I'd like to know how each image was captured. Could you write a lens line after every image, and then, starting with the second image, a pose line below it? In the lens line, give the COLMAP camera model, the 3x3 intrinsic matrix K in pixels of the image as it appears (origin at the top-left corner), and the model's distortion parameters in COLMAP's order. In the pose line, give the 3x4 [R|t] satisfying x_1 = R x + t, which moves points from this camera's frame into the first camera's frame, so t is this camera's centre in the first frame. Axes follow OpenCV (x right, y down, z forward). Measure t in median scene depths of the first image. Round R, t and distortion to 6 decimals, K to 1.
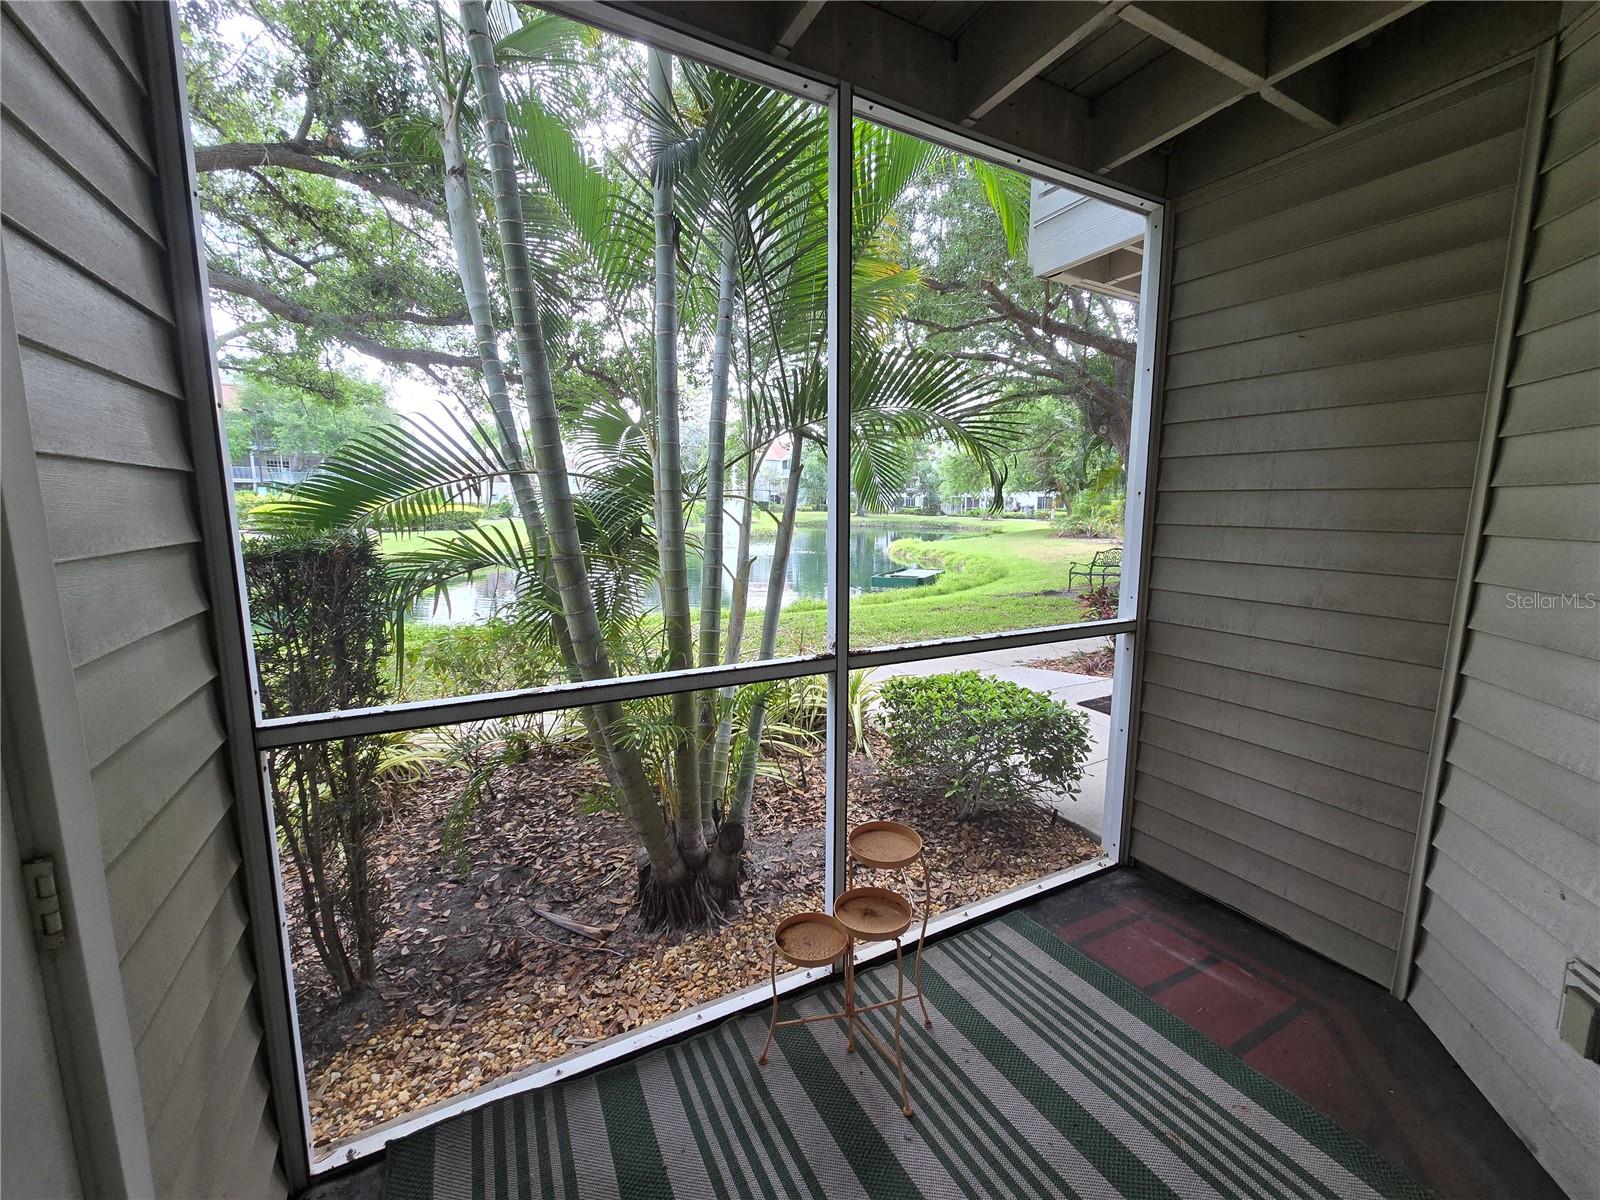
lens RADIAL K [[651.0, 0, 800.0], [0, 651.0, 600.0], [0, 0, 1]] dist [0.000330, 0.000026]
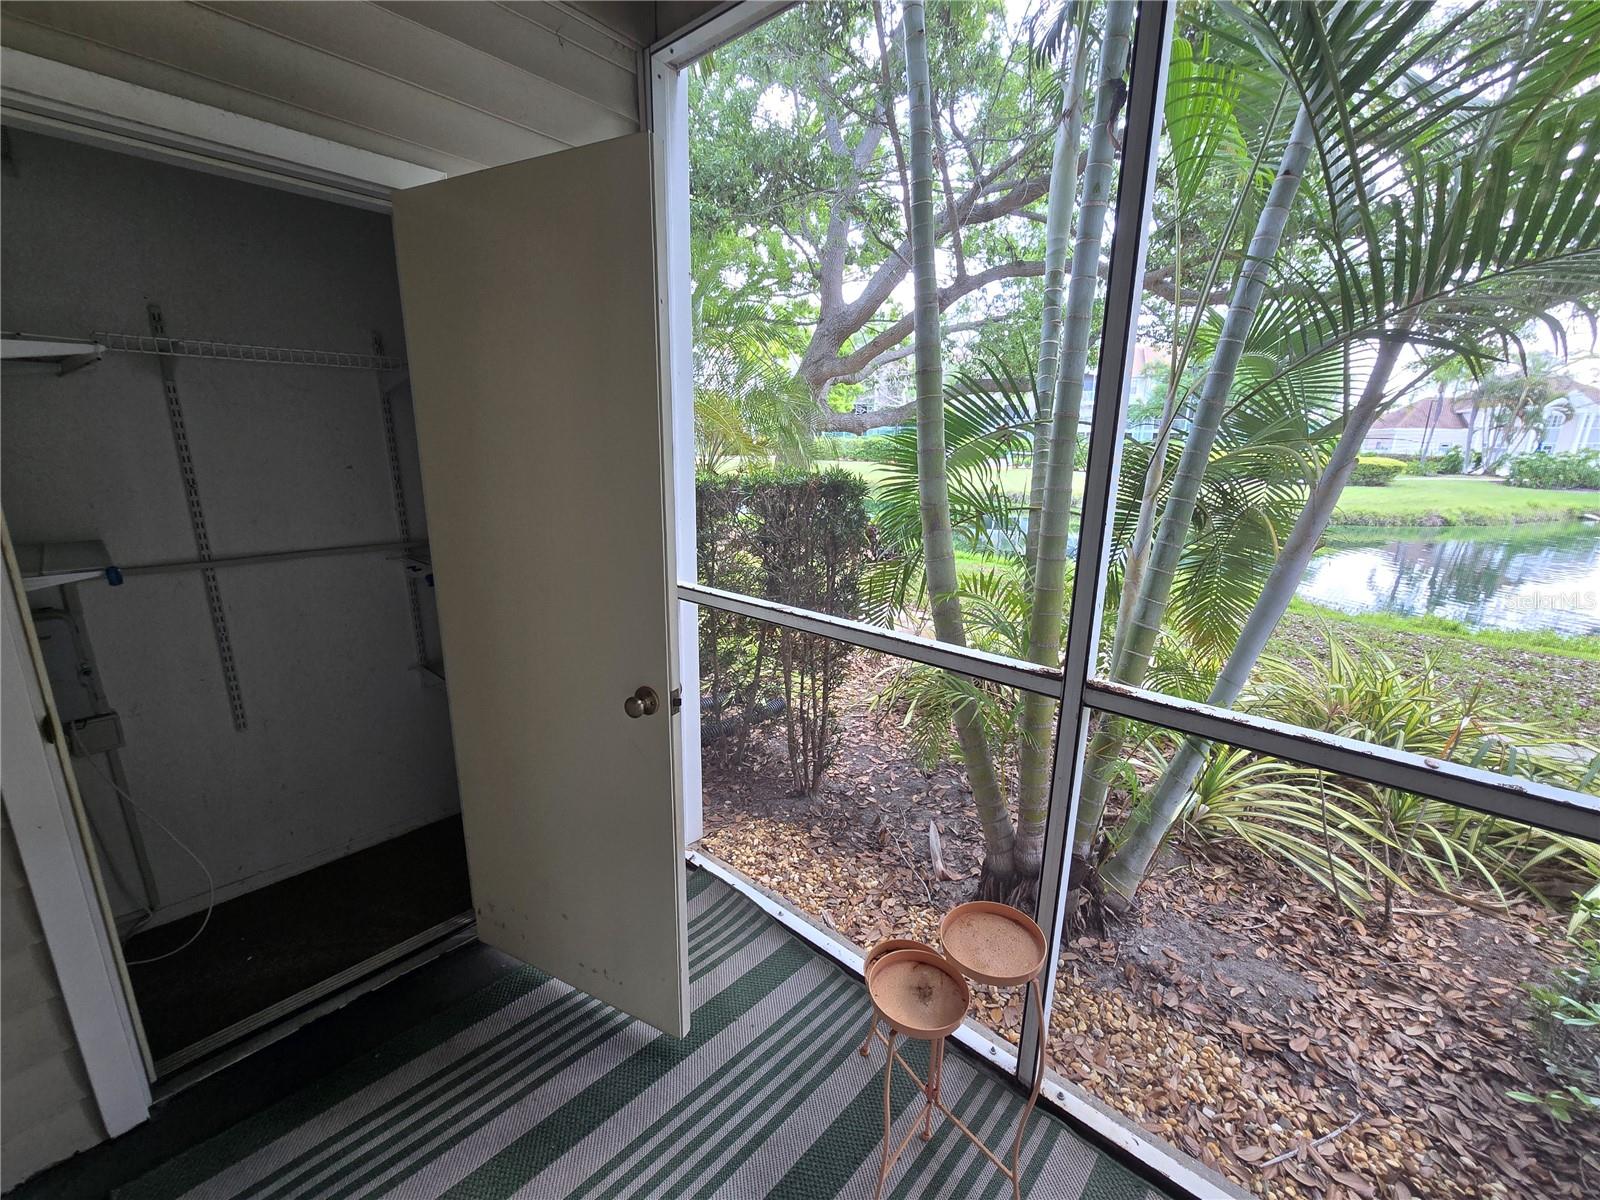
lens RADIAL K [[636.7, 0, 800.0], [0, 636.7, 600.0], [0, 0, 1]] dist [0.000070, 0.000011]
pose [[0.352299, 0.220193, -0.909615, 0.606058], [-0.151080, 0.972561, 0.176917, -0.076652], [0.923613, 0.075097, 0.375899, 0.518899]]
